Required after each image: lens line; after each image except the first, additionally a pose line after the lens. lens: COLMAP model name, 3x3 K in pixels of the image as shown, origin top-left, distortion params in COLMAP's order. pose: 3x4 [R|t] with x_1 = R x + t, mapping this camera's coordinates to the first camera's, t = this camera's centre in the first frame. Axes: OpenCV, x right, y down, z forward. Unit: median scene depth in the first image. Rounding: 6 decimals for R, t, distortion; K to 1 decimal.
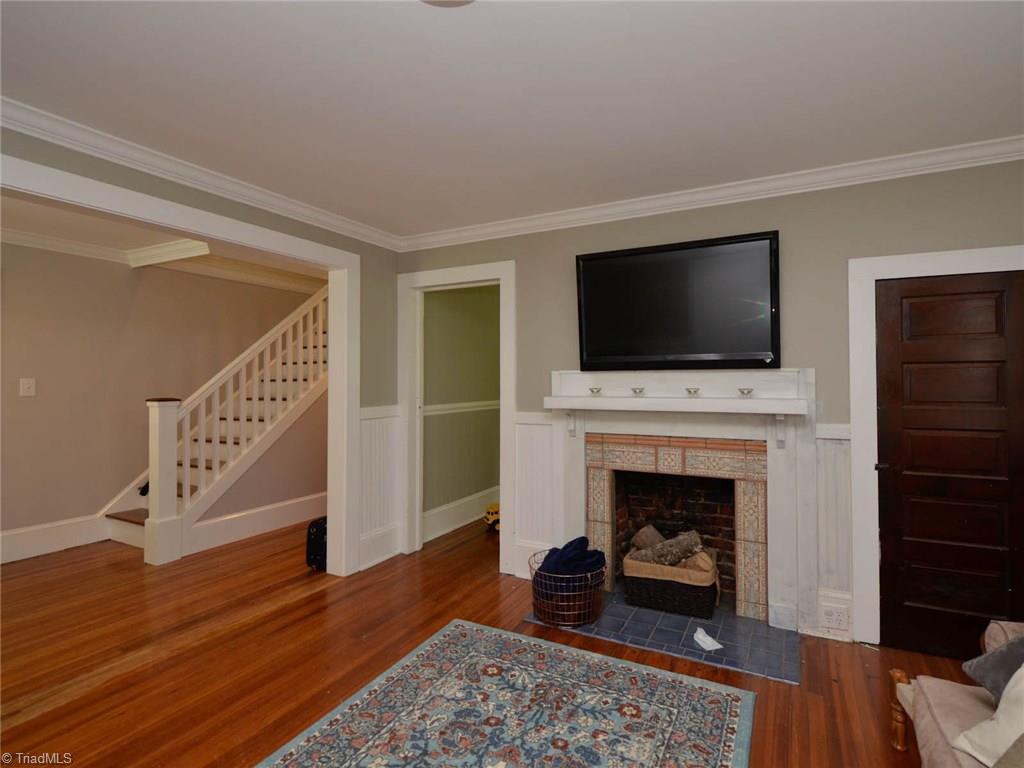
lens RADIAL K [[515.3, 0, 537.7], [0, 515.3, 377.2], [0, 0, 1]] dist [0.014051, -0.016553]
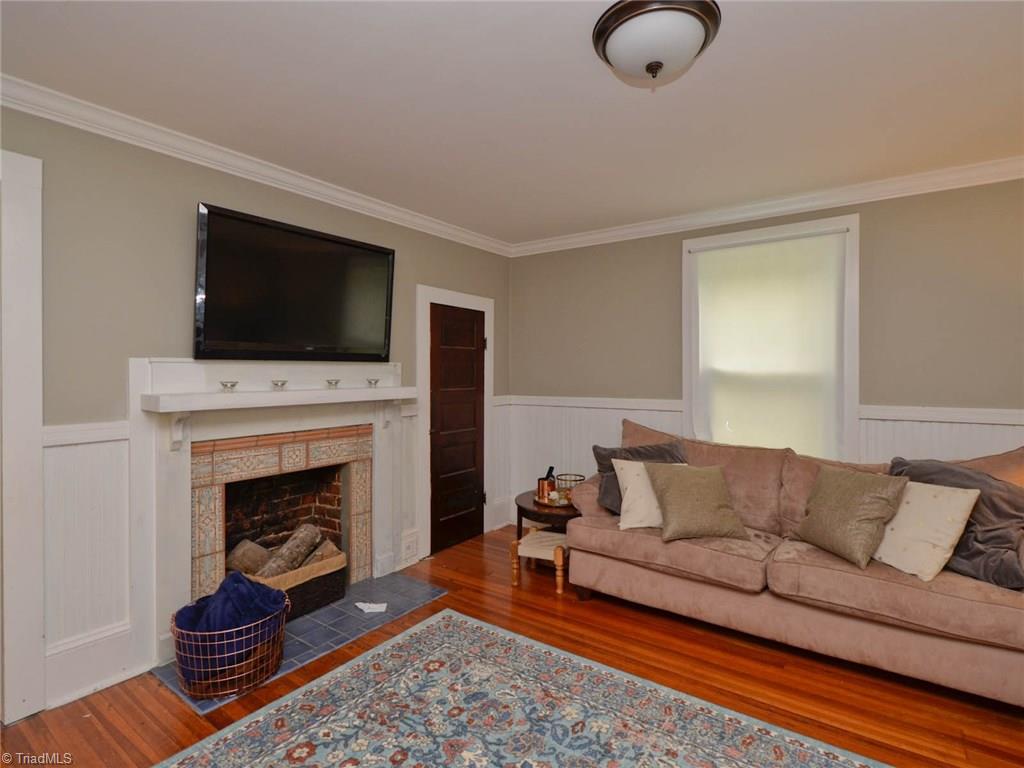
lens RADIAL K [[515.3, 0, 537.7], [0, 515.3, 377.2], [0, 0, 1]] dist [0.014051, -0.016553]
pose [[0.126951, -0.005925, 0.991891, -0.696476], [-0.003479, 0.999973, 0.006418, 0.008919], [-0.991903, -0.004265, 0.126927, 0.493643]]
